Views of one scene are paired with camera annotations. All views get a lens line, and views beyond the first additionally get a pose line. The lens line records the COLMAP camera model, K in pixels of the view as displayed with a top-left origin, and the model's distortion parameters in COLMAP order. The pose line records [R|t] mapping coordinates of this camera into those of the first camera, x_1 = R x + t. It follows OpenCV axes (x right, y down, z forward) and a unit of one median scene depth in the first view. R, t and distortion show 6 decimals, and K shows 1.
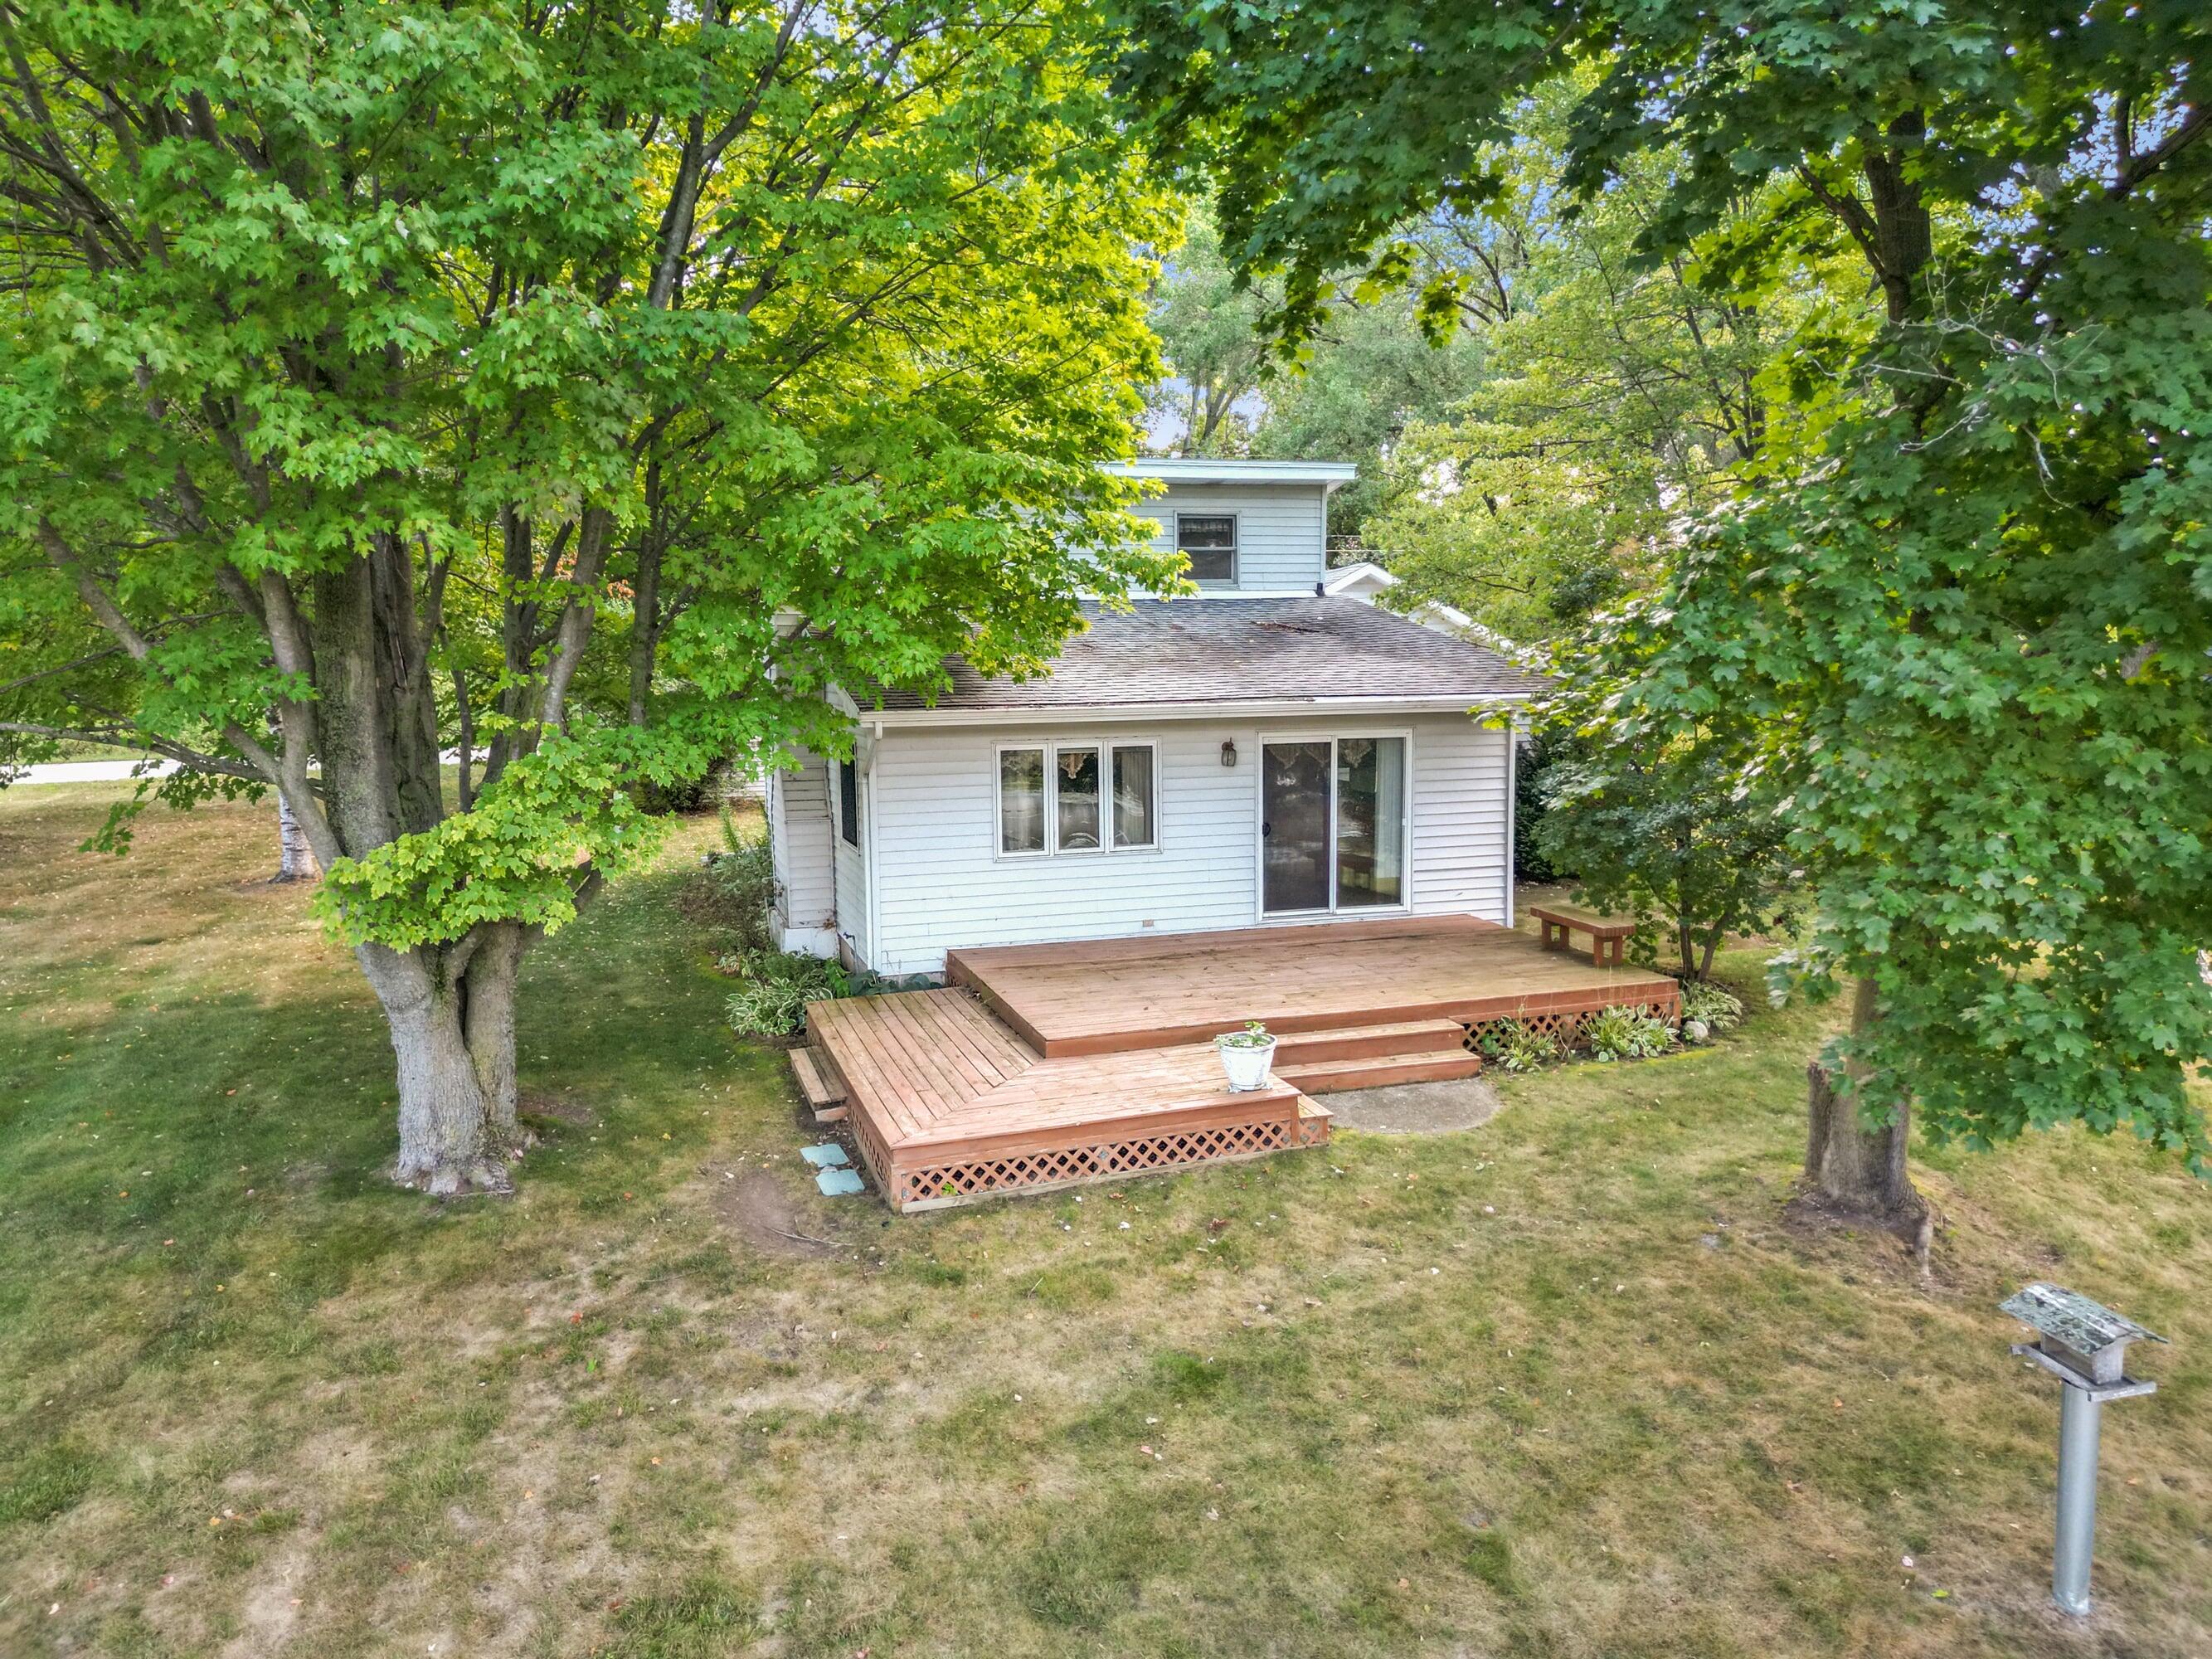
lens RADIAL K [[1539.4, 0, 1106.0], [0, 1539.4, 829.5], [0, 0, 1]] dist [0.071262, -0.066458]
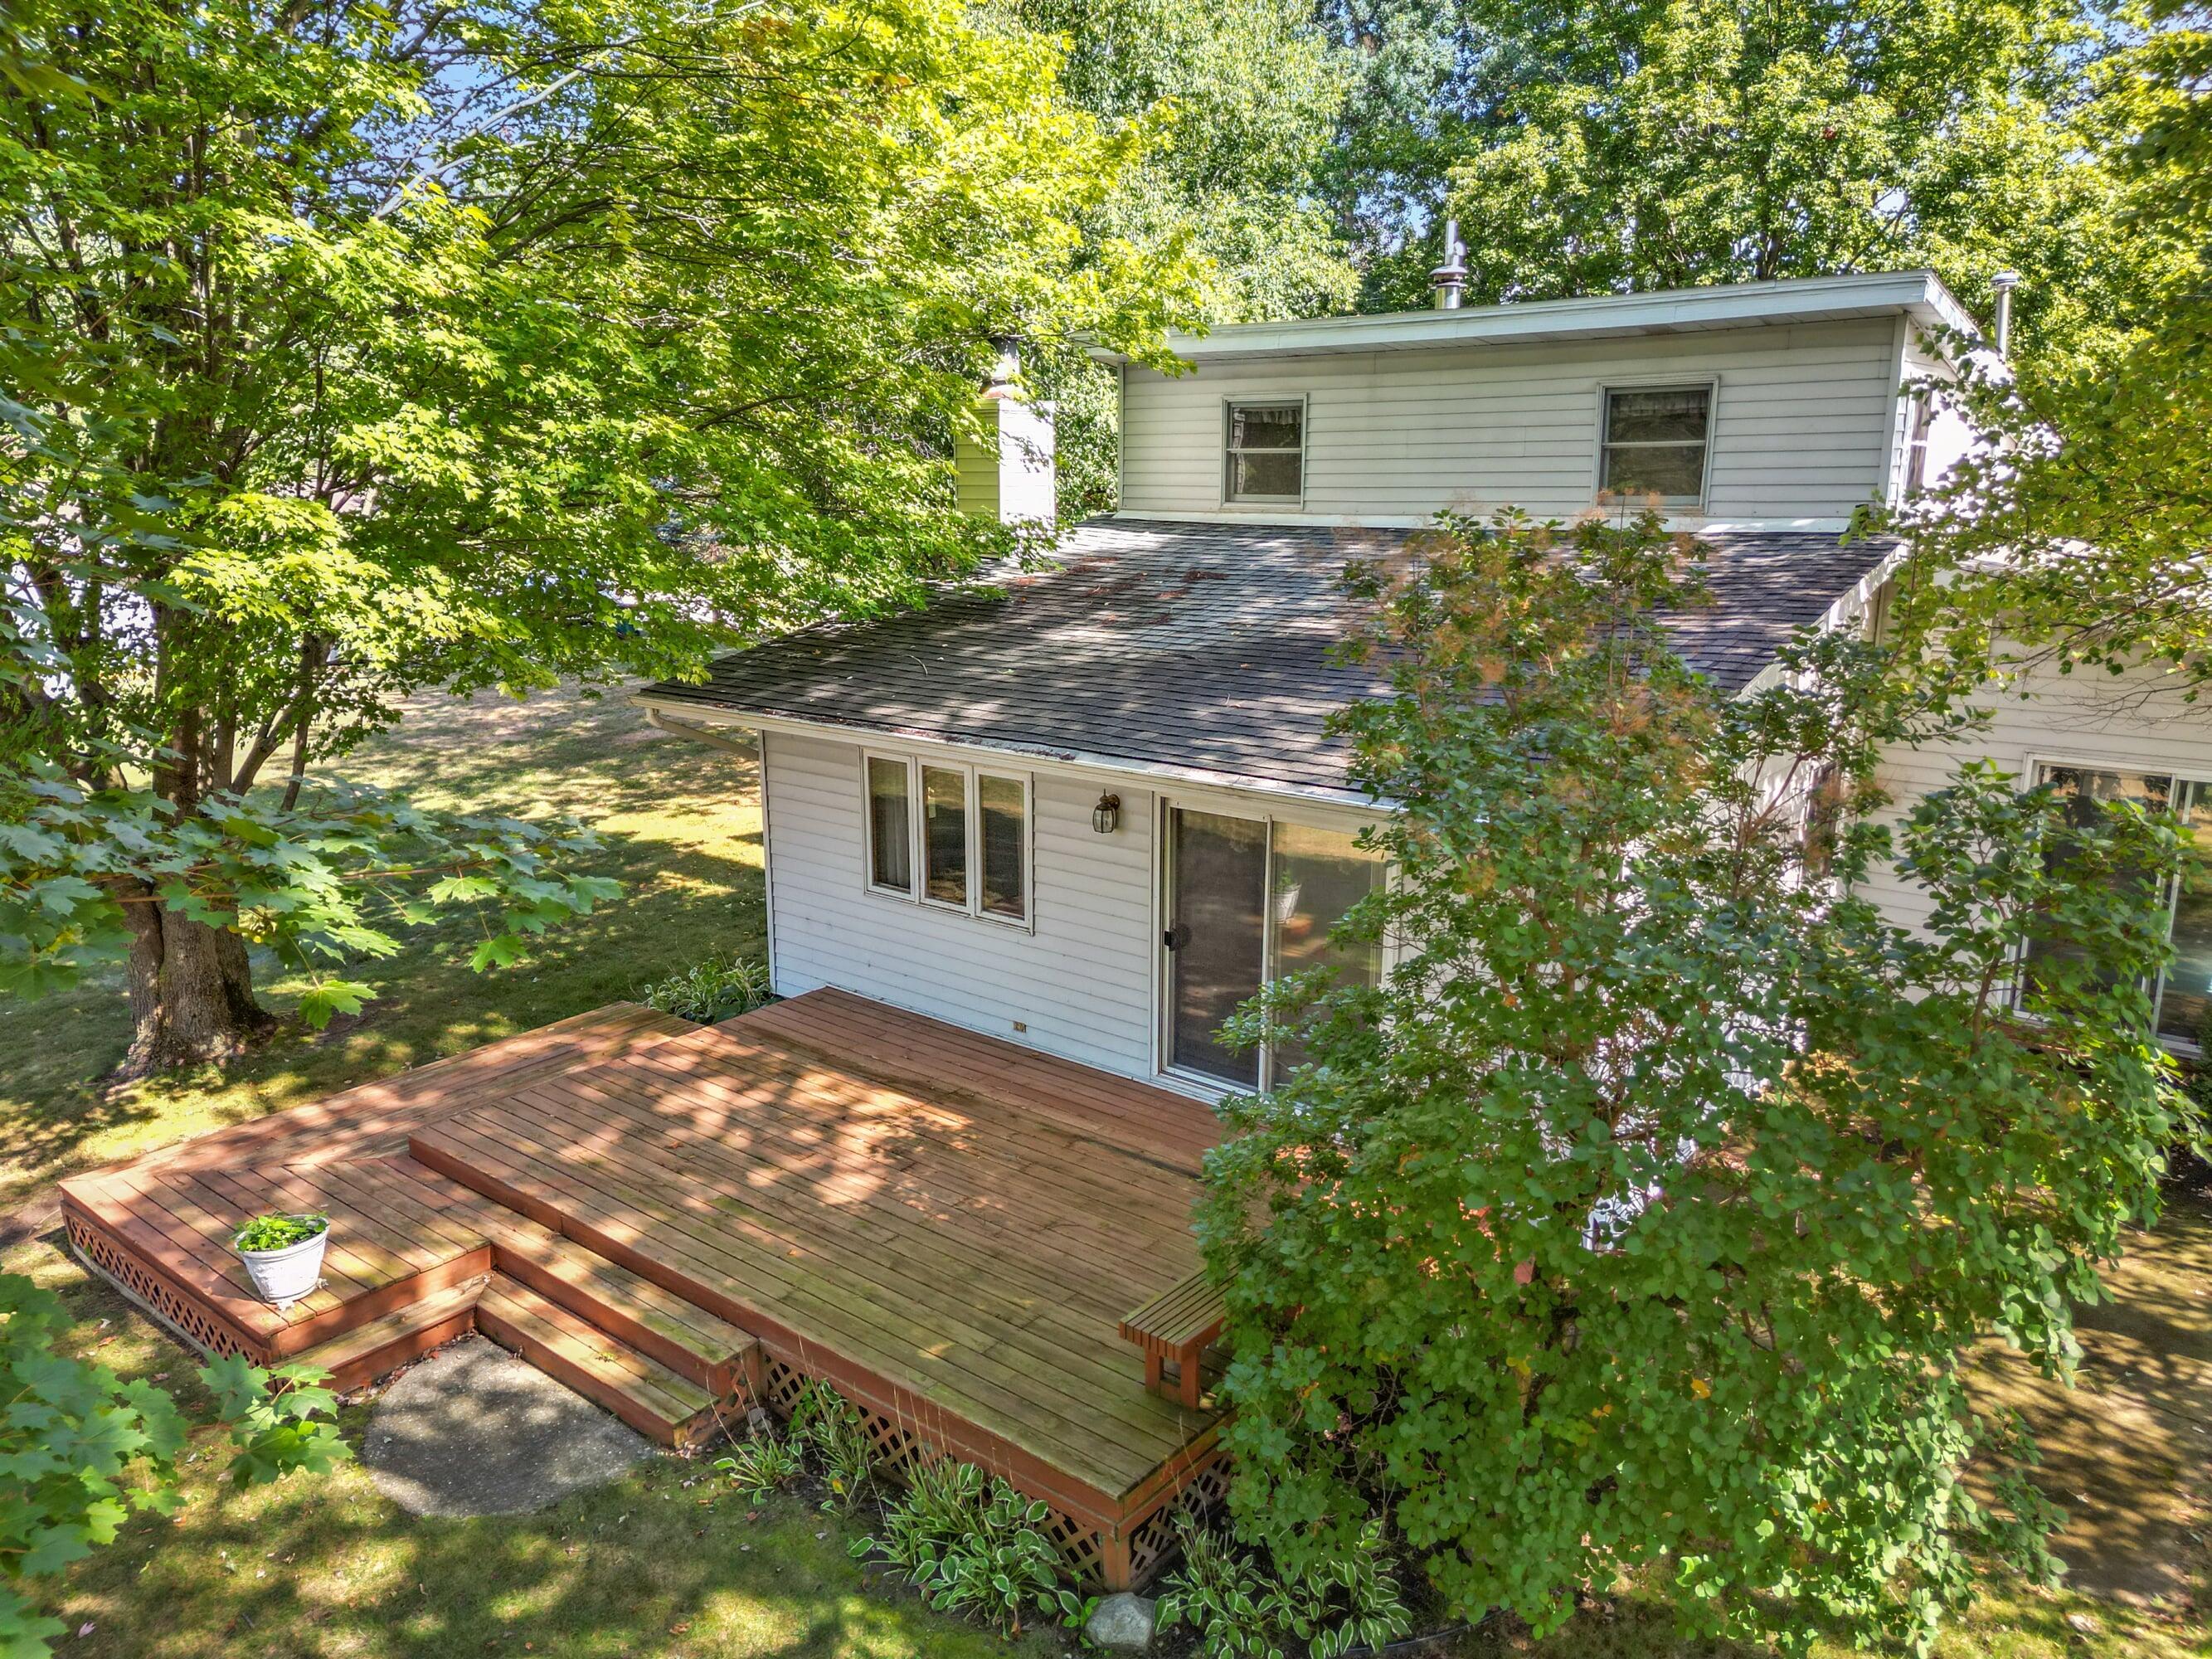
lens RADIAL K [[1539.4, 0, 1106.0], [0, 1539.4, 829.5], [0, 0, 1]] dist [0.071262, -0.066458]
pose [[0.529346, 0.194658, -0.825773, 0.628601], [-0.090556, 0.980726, 0.173135, -0.156790], [0.843559, -0.016870, 0.536771, 0.680734]]
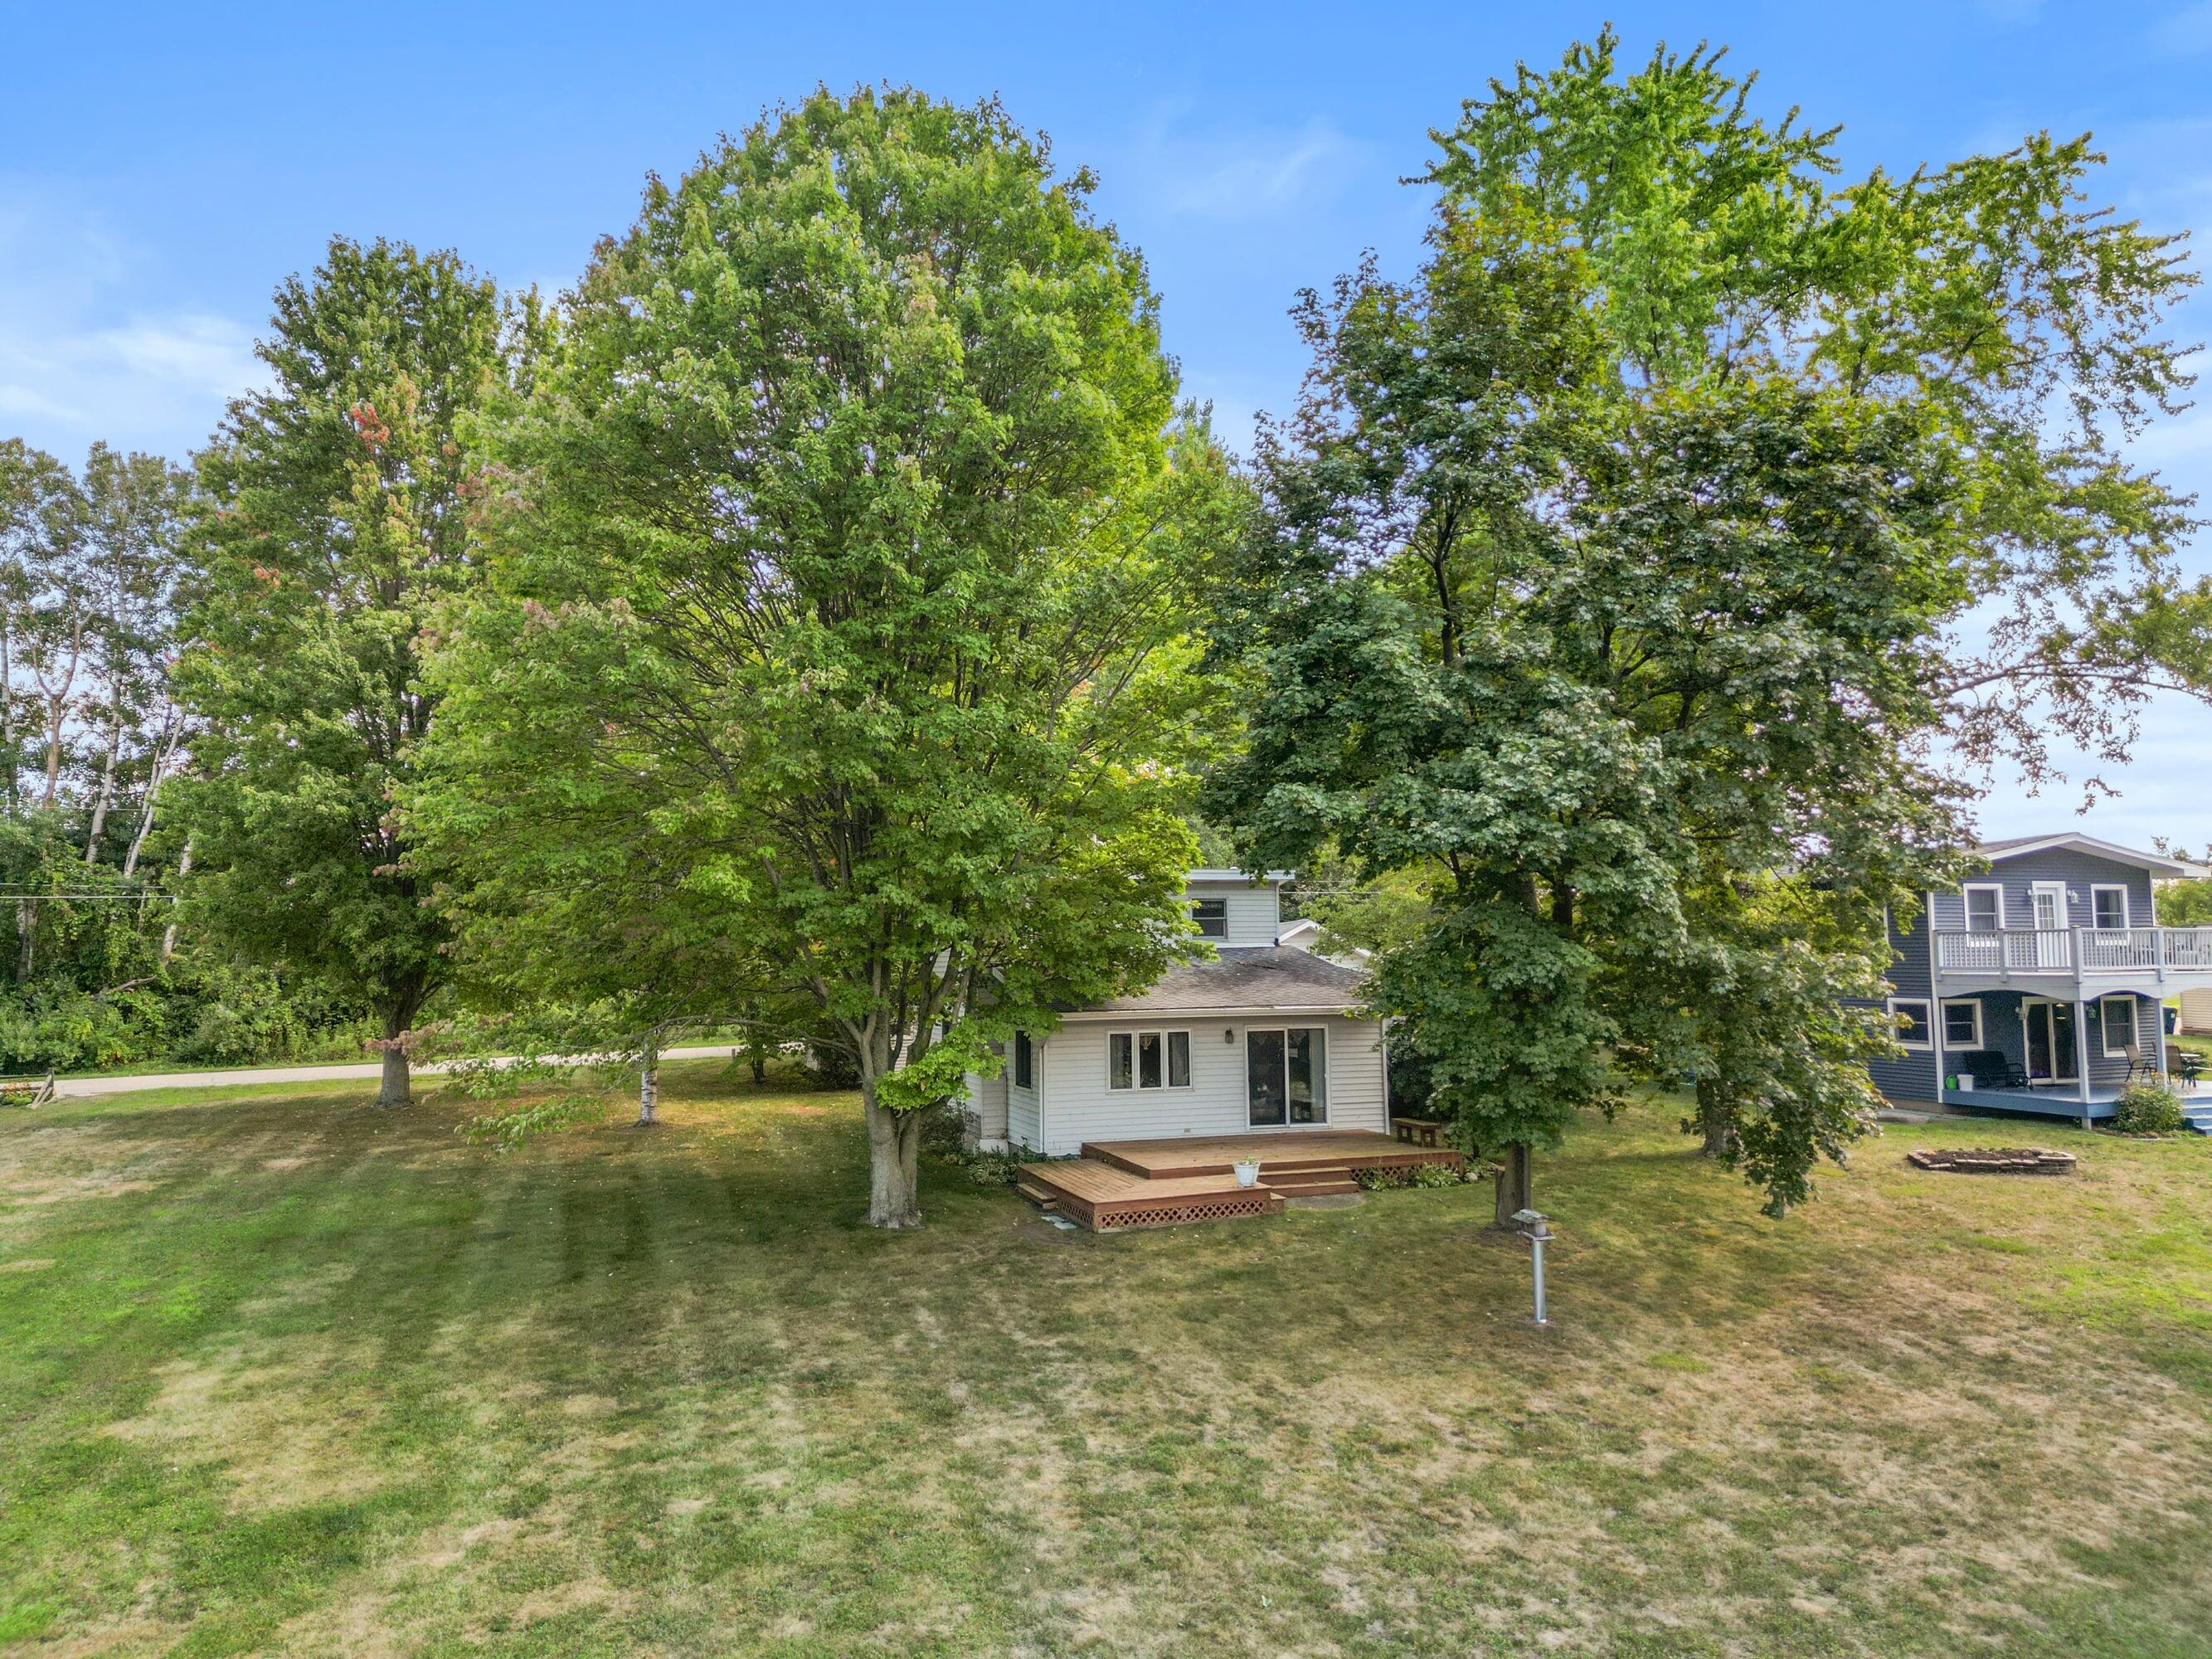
lens RADIAL K [[1565.3, 0, 1106.9], [0, 1565.3, 798.6], [0, 0, 1]] dist [0.186792, -0.071394]
pose [[0.999771, 0.001192, 0.021389, -0.113513], [0.003502, 0.975933, -0.218041, 0.088143], [-0.021134, 0.218066, 0.975705, -0.954200]]
